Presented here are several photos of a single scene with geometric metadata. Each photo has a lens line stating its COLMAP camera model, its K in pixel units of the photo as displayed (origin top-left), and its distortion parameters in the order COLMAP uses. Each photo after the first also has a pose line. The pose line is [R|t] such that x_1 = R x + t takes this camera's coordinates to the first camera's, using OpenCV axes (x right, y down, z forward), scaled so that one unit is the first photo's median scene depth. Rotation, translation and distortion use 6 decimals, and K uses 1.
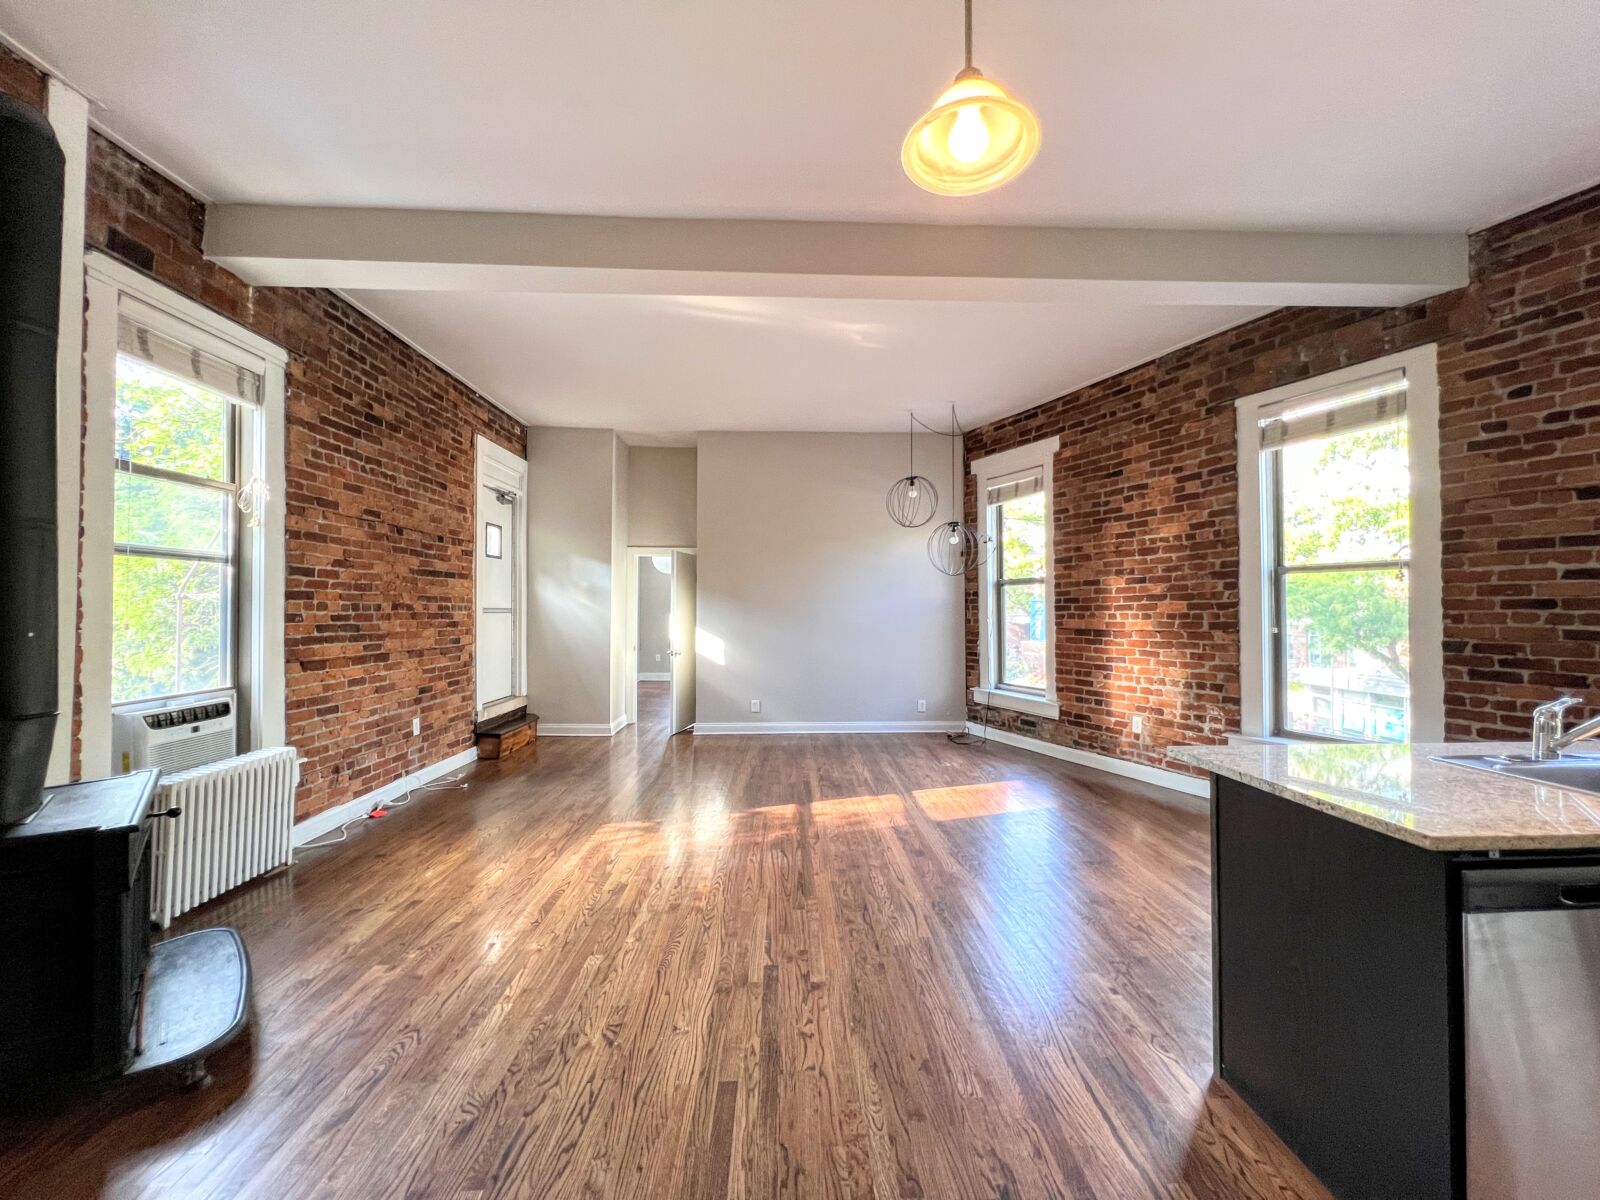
lens RADIAL K [[638.8, 0, 797.9], [0, 638.8, 599.1], [0, 0, 1]] dist [-0.002905, -0.000098]
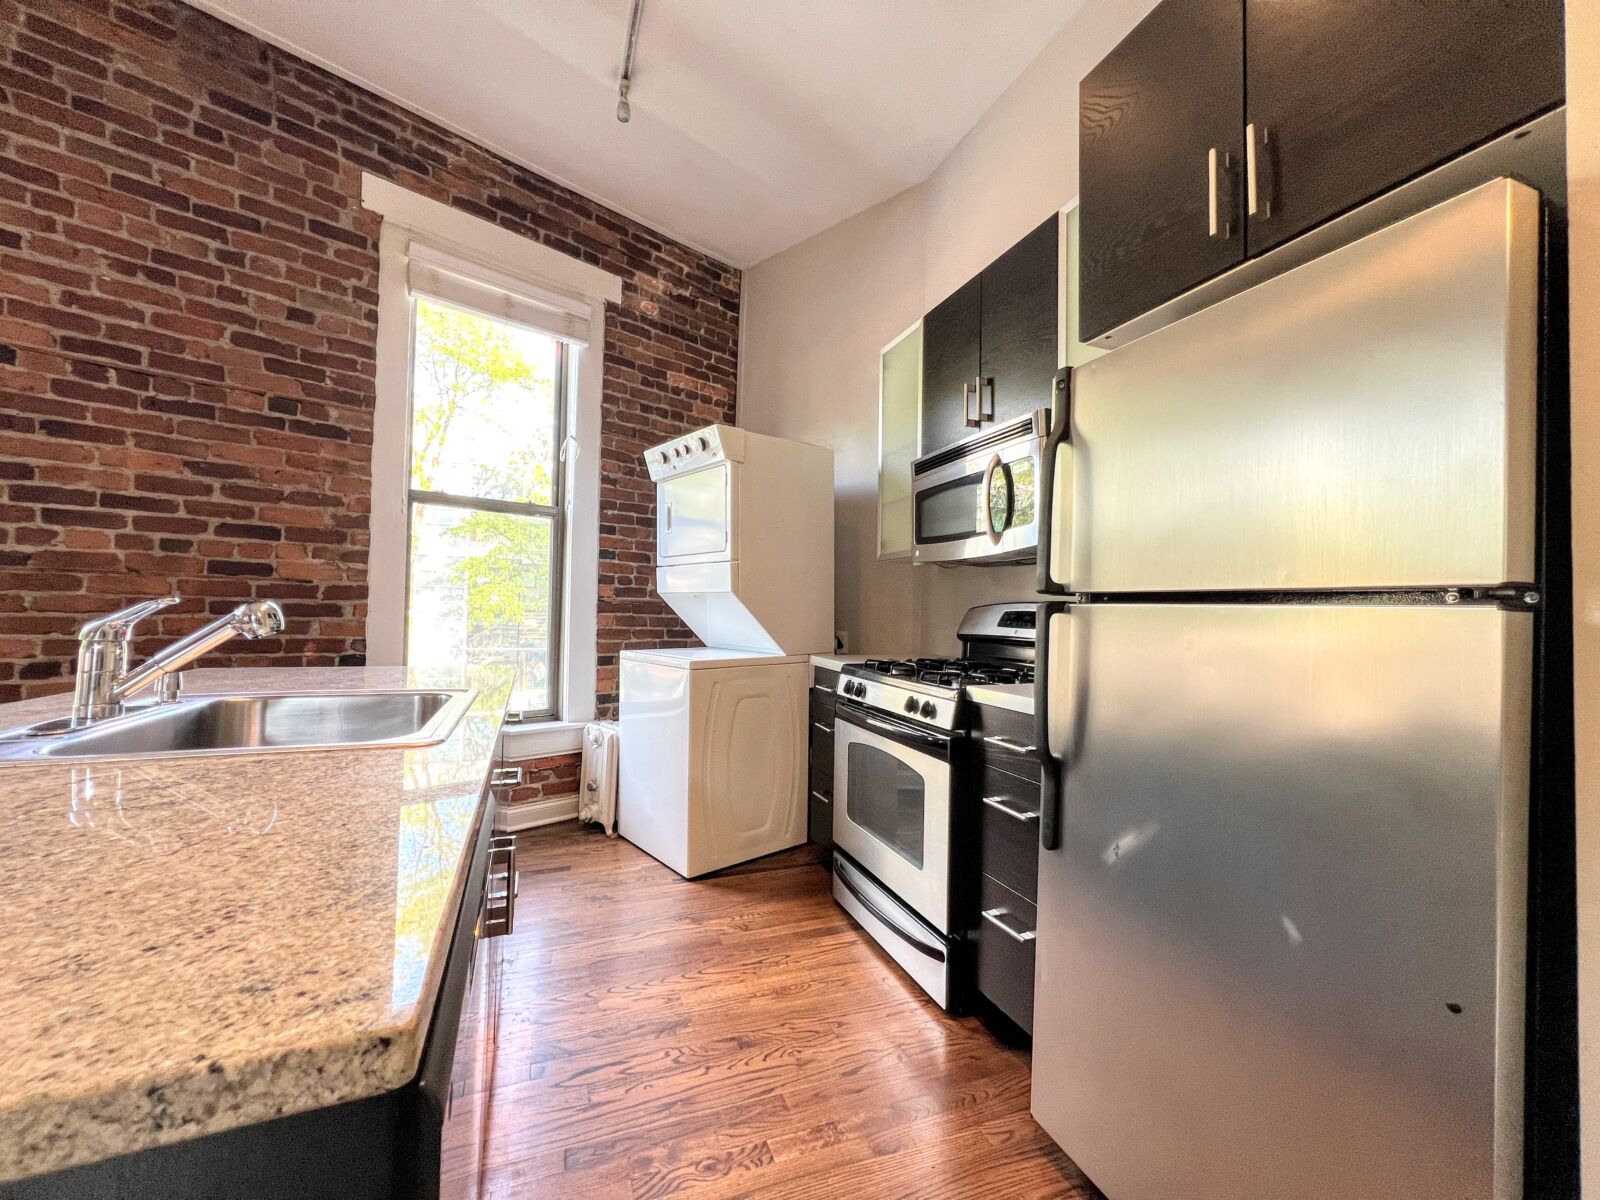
lens RADIAL K [[639.3, 0, 800.0], [0, 639.3, 596.7], [0, 0, 1]] dist [-0.001706, 0.000387]
pose [[-0.329929, 0.017914, 0.943836, 0.177093], [-0.035405, 0.998882, -0.031335, 0.053474], [-0.943342, -0.043754, -0.328926, 0.231855]]
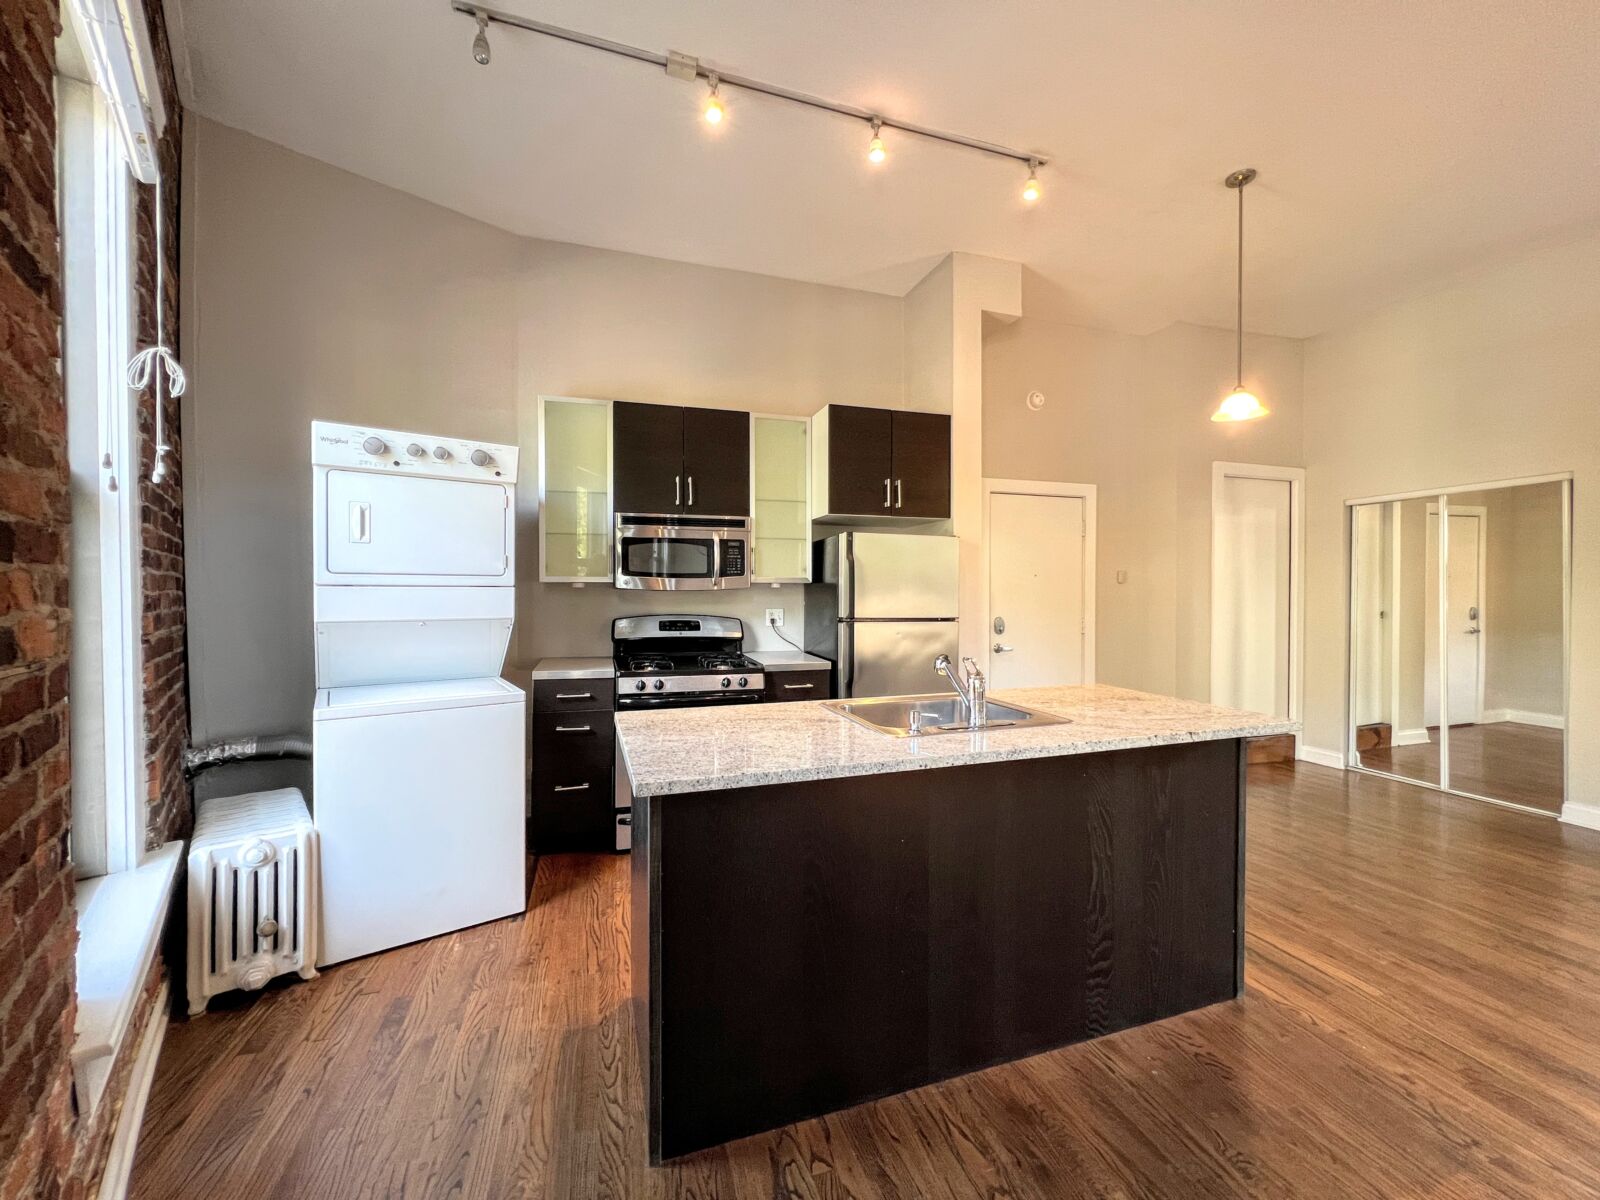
lens RADIAL K [[638.8, 0, 804.7], [0, 638.8, 591.4], [0, 0, 1]] dist [-0.002905, -0.000098]
pose [[-0.962915, 0.000077, -0.269804, 0.619852], [0.003046, 0.999939, -0.010585, 0.017771], [0.269787, -0.011014, -0.962857, 0.690820]]
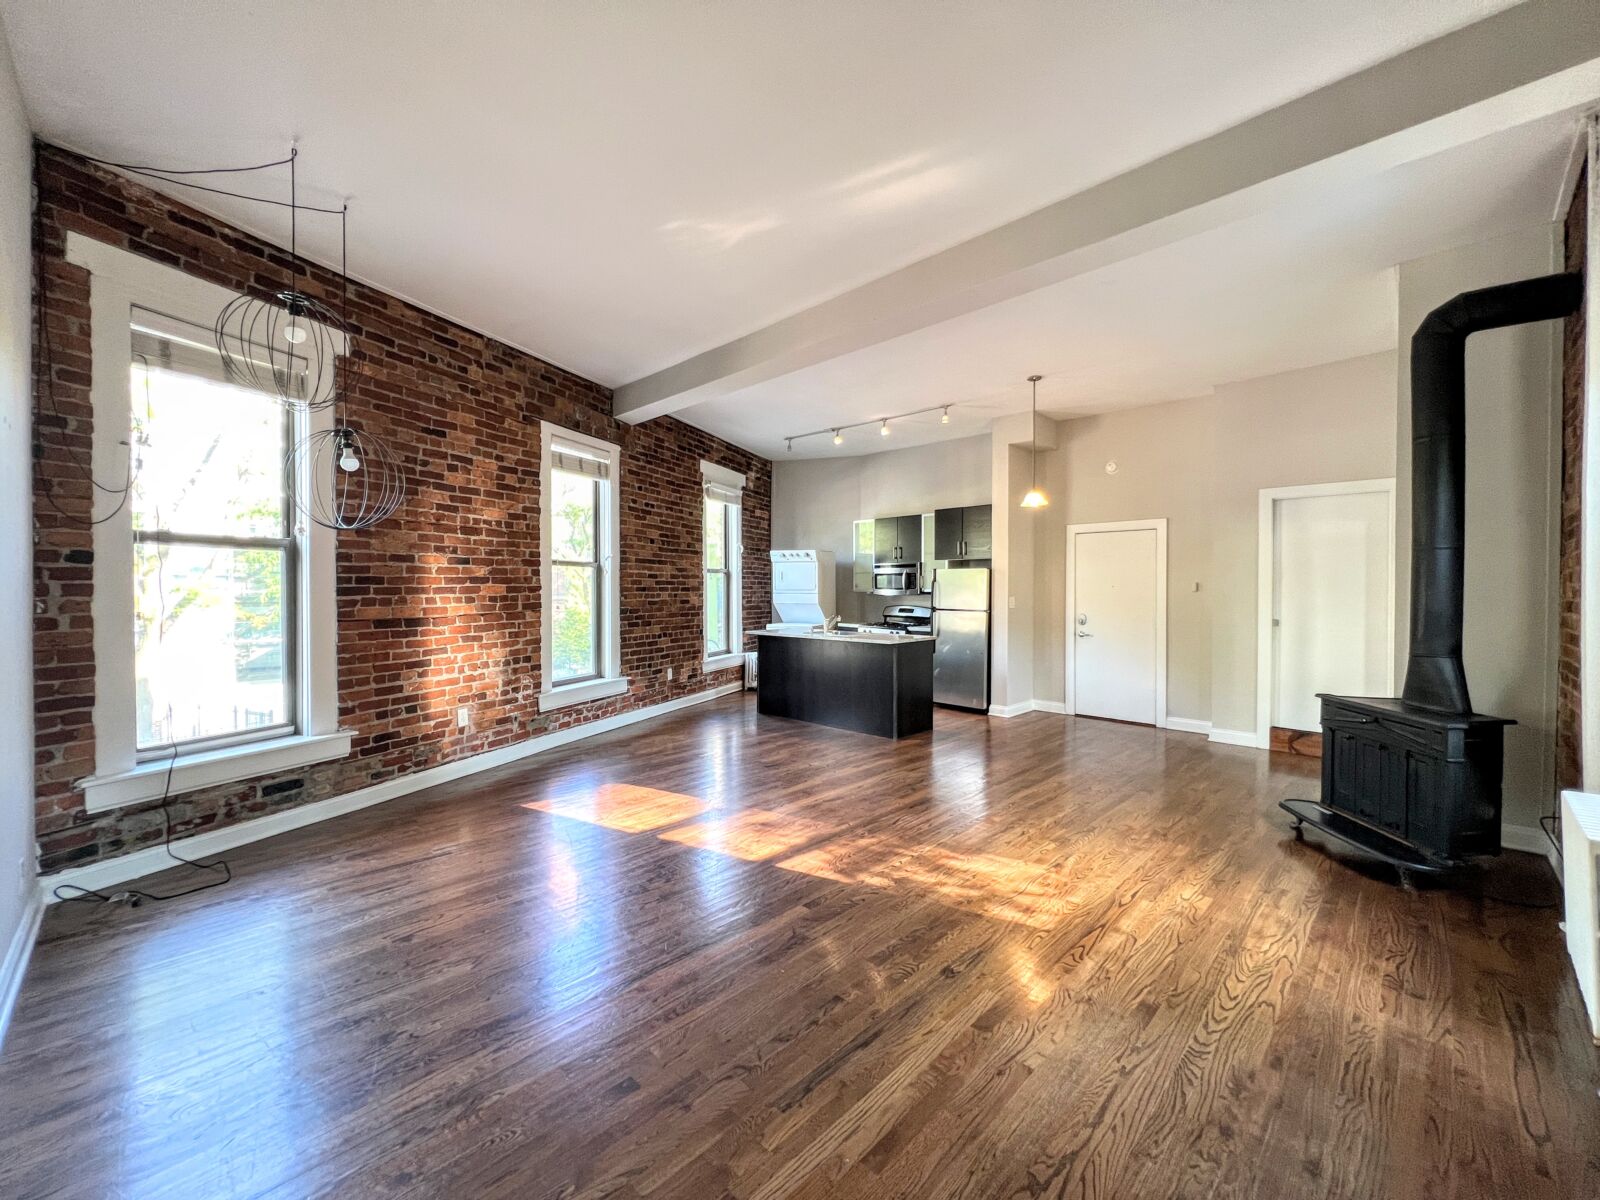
lens RADIAL K [[638.8, 0, 803.8], [0, 638.8, 597.0], [0, 0, 1]] dist [-0.002905, -0.000098]
pose [[-0.693071, -0.010161, 0.720798, -0.479806], [-0.013657, 0.999906, 0.000964, 0.015476], [-0.720740, -0.009176, -0.693145, 1.305641]]
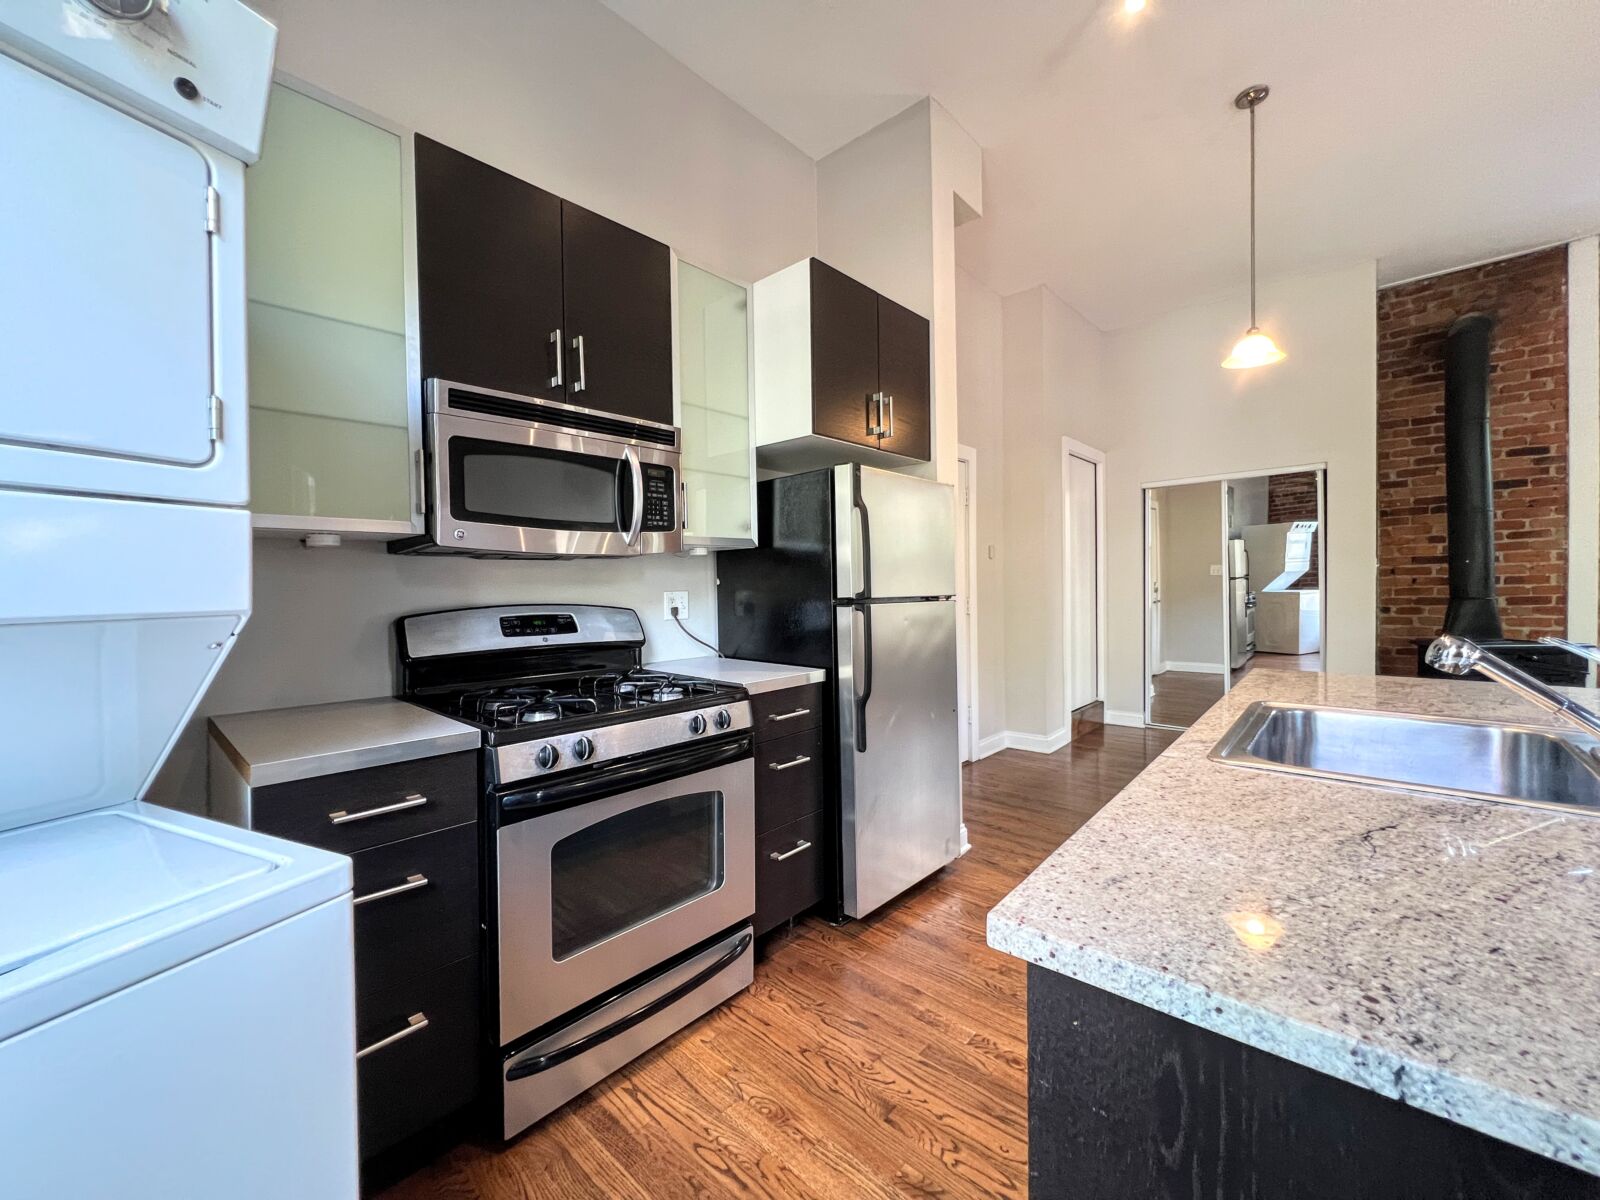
lens RADIAL K [[639.3, 0, 803.8], [0, 639.3, 593.4], [0, 0, 1]] dist [-0.001706, 0.000387]
pose [[-0.697017, 0.024157, -0.716648, 0.728604], [0.025591, 0.999634, 0.008807, 0.030884], [0.716598, -0.012201, -0.697380, 0.322546]]
